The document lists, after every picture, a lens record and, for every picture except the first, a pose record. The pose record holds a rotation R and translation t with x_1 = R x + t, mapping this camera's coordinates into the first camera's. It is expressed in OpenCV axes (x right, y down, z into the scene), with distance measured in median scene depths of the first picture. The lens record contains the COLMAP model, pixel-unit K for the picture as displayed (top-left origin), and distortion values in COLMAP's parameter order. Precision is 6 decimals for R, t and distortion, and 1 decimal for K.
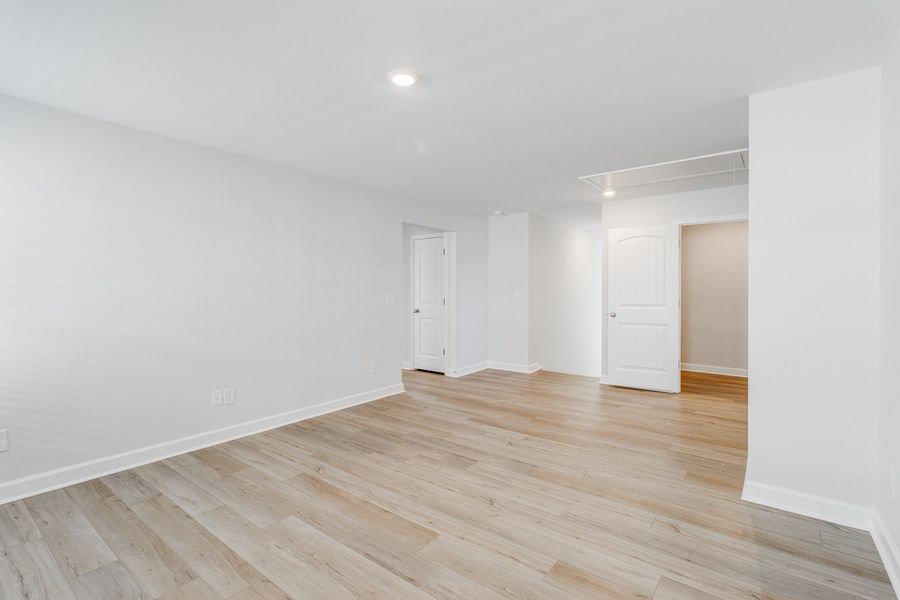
lens RADIAL K [[418.0, 0, 448.9], [0, 418.0, 296.2], [0, 0, 1]] dist [-0.001422, -0.000008]
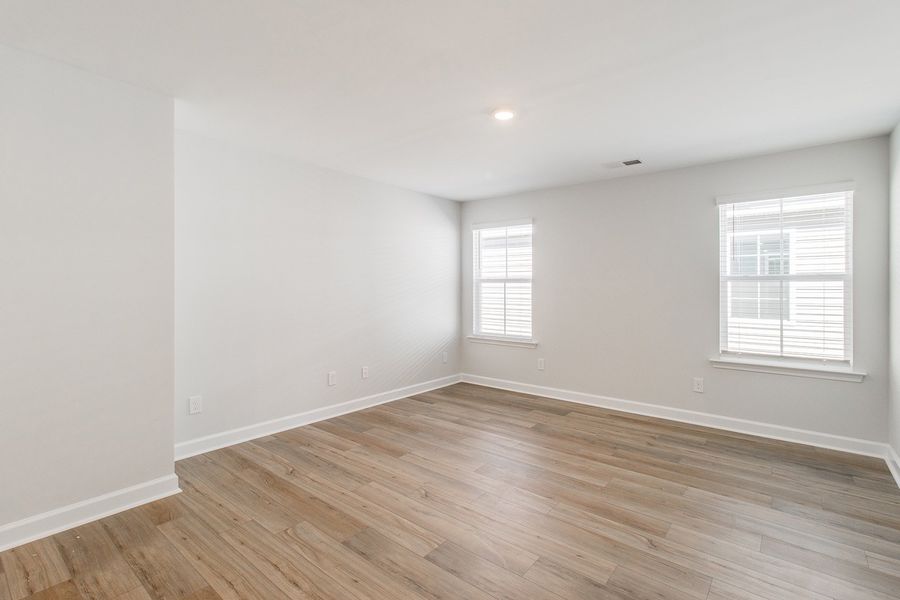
lens RADIAL K [[418.0, 0, 448.9], [0, 418.0, 291.8], [0, 0, 1]] dist [-0.001422, -0.000008]
pose [[-0.999721, -0.003865, 0.023281, 0.021512], [-0.003206, 0.999596, 0.028258, -0.034459], [-0.023381, 0.028176, -0.999330, 1.893974]]
